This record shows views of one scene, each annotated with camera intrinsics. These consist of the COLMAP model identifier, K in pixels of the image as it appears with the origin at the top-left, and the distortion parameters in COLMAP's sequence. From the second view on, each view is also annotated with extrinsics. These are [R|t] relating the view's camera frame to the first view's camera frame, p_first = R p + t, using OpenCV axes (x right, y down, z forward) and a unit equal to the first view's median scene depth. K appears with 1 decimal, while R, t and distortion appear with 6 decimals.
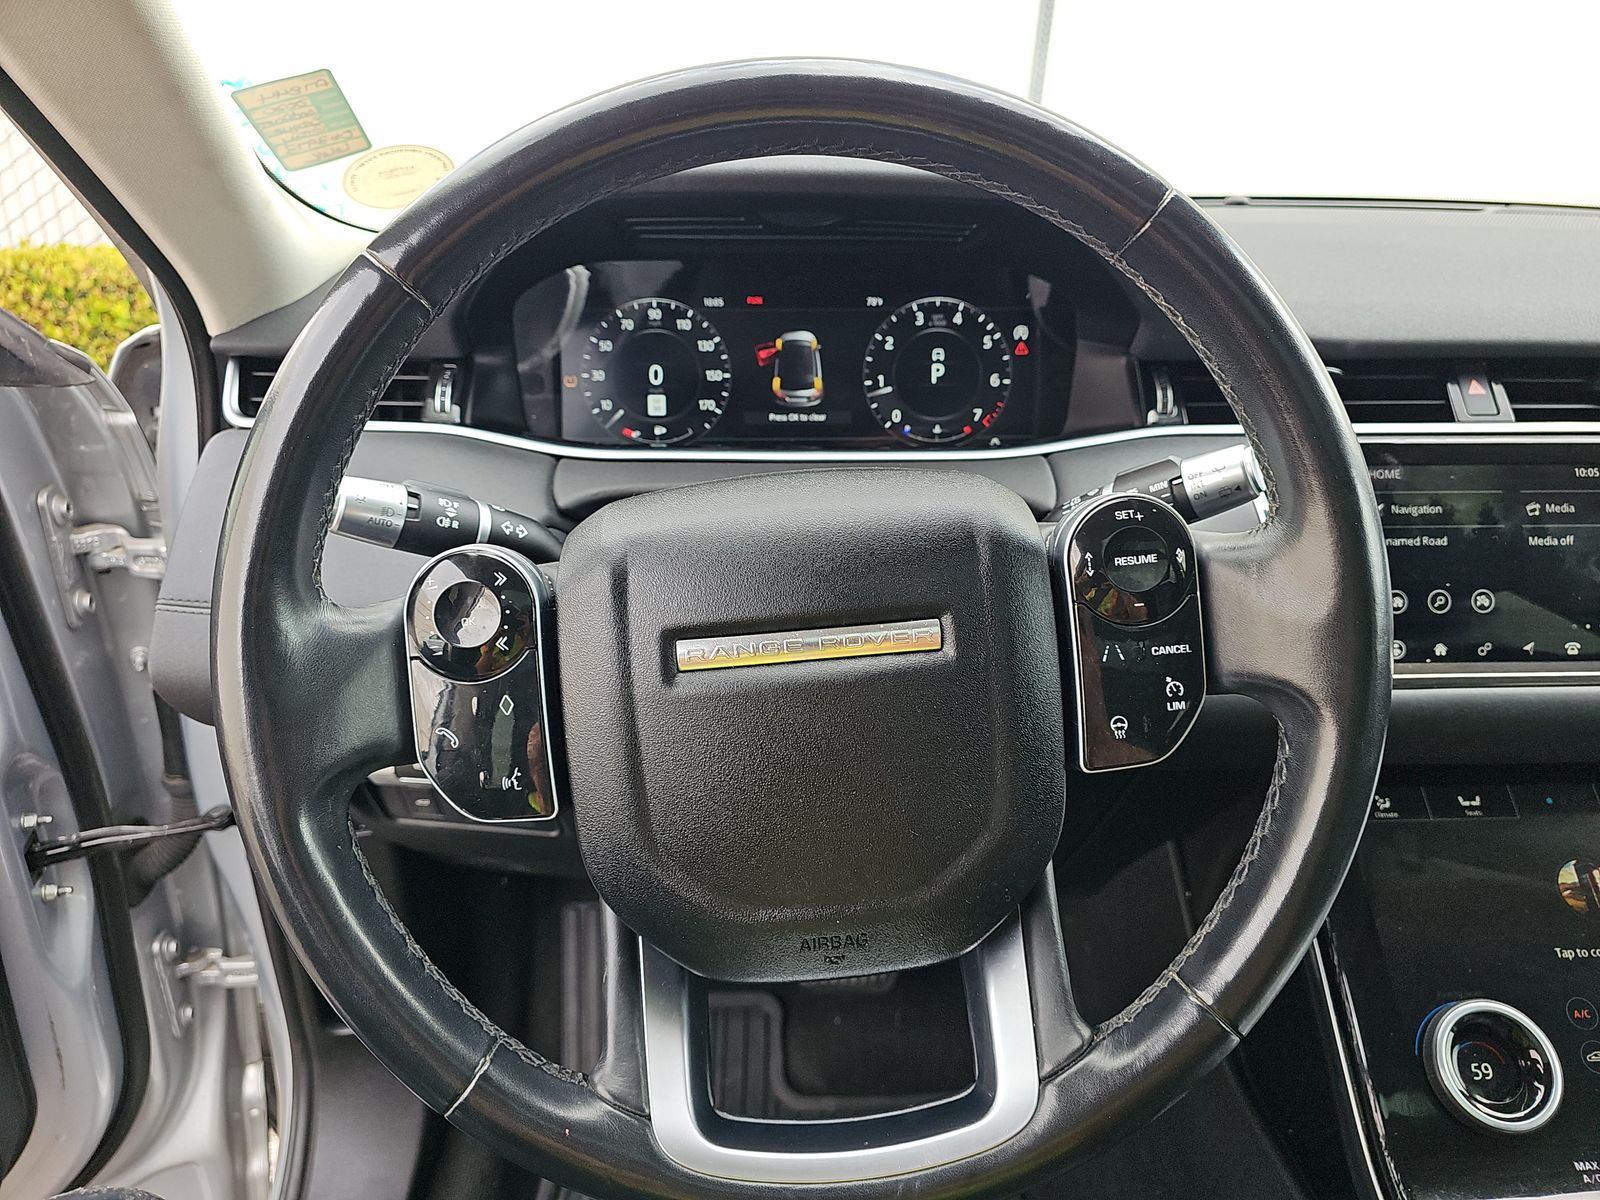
lens RADIAL K [[1048.3, 0, 805.7], [0, 1048.3, 607.1], [0, 0, 1]] dist [0.016931, -0.020967]
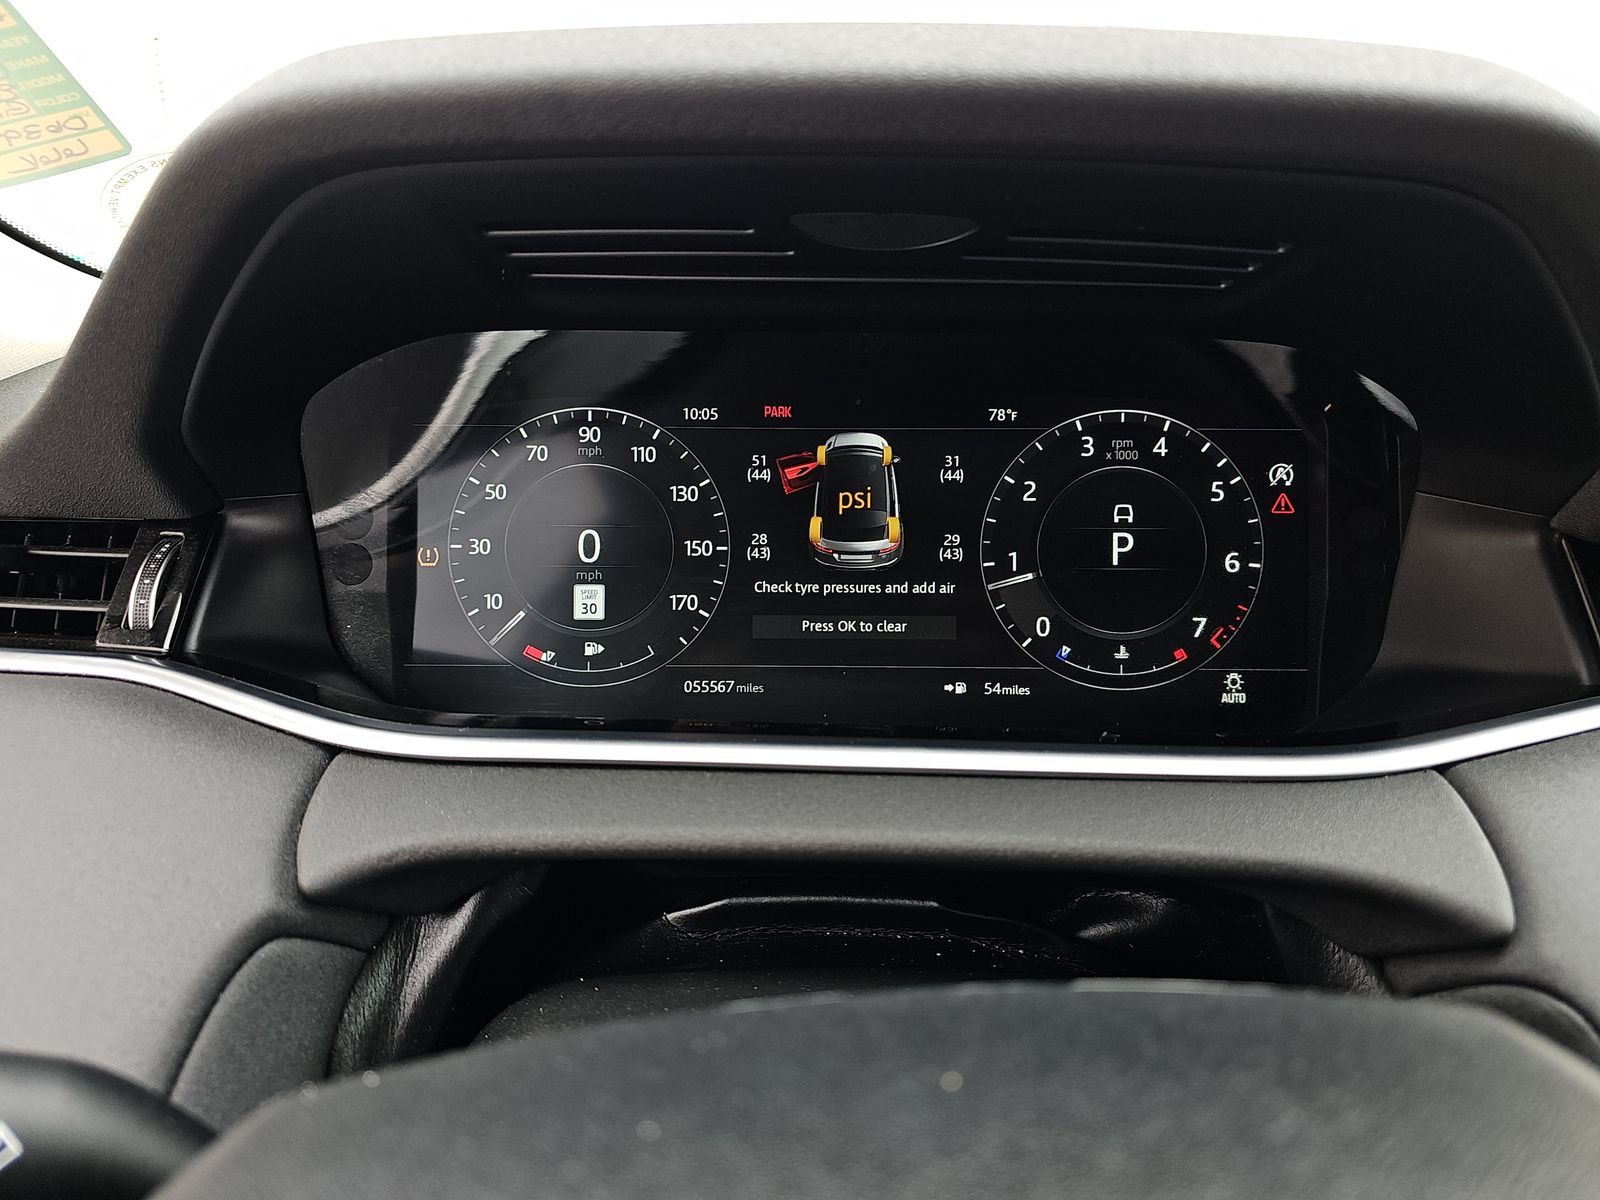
lens RADIAL K [[1048.3, 0, 805.8], [0, 1048.3, 595.3], [0, 0, 1]] dist [0.016931, -0.020967]
pose [[0.999279, 0.014246, -0.035191, -0.014108], [-0.017713, 0.994804, -0.100260, -0.145033], [0.033580, 0.100811, 0.994339, 0.477797]]
